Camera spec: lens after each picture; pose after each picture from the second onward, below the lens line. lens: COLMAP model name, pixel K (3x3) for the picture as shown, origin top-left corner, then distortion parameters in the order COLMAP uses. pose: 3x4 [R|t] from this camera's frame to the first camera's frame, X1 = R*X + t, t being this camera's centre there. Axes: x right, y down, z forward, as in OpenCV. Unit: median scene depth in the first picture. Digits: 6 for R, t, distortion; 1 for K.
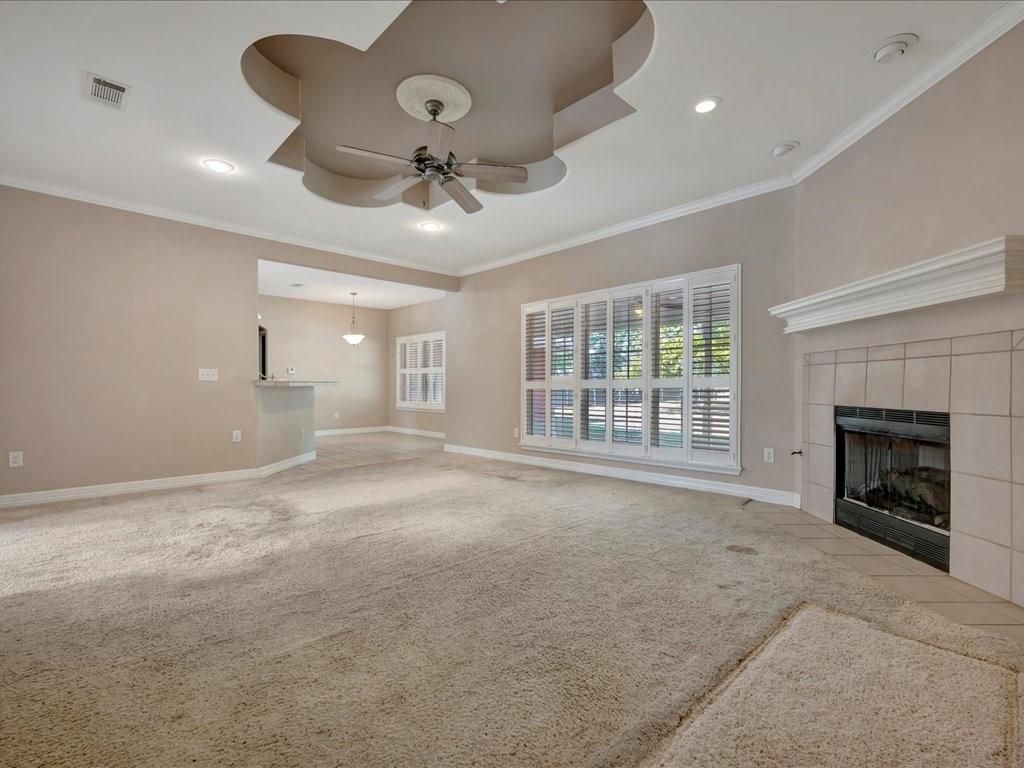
lens RADIAL K [[475.9, 0, 512.2], [0, 475.9, 388.1], [0, 0, 1]] dist [0.017039, -0.000951]
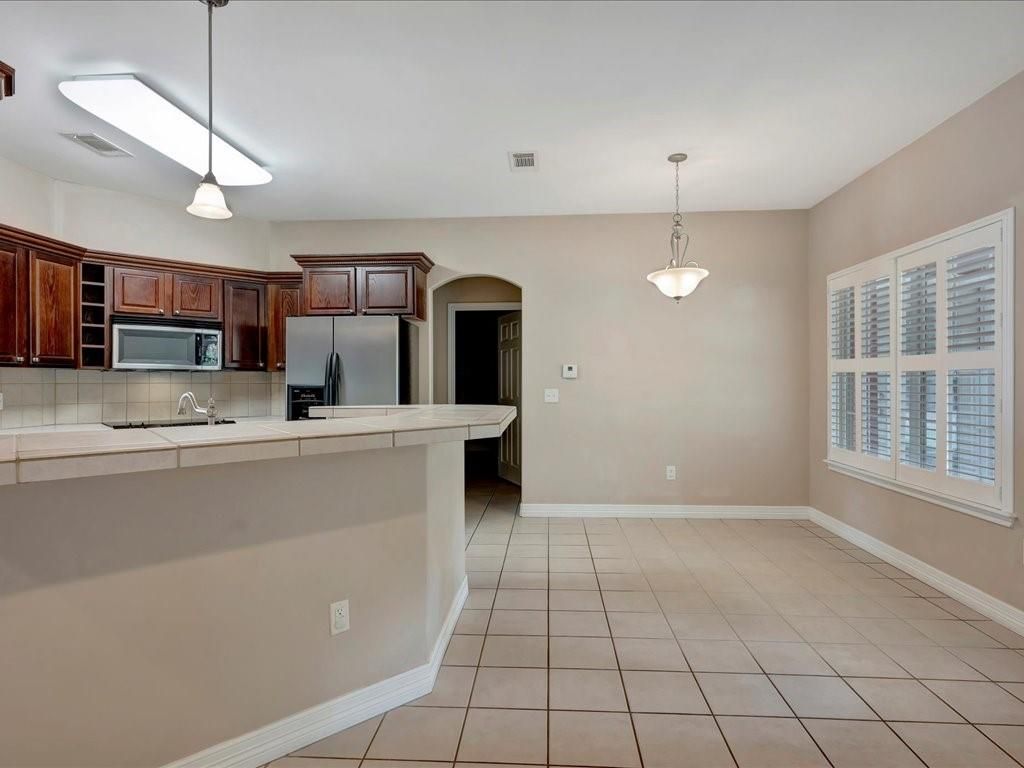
lens RADIAL K [[555.4, 0, 517.3], [0, 555.4, 376.8], [0, 0, 1]] dist [0.004568, -0.000461]
pose [[0.678638, -0.006729, -0.734442, -0.240668], [-0.001230, 0.999946, -0.010299, -0.060335], [0.734472, 0.007893, 0.678593, 1.431737]]
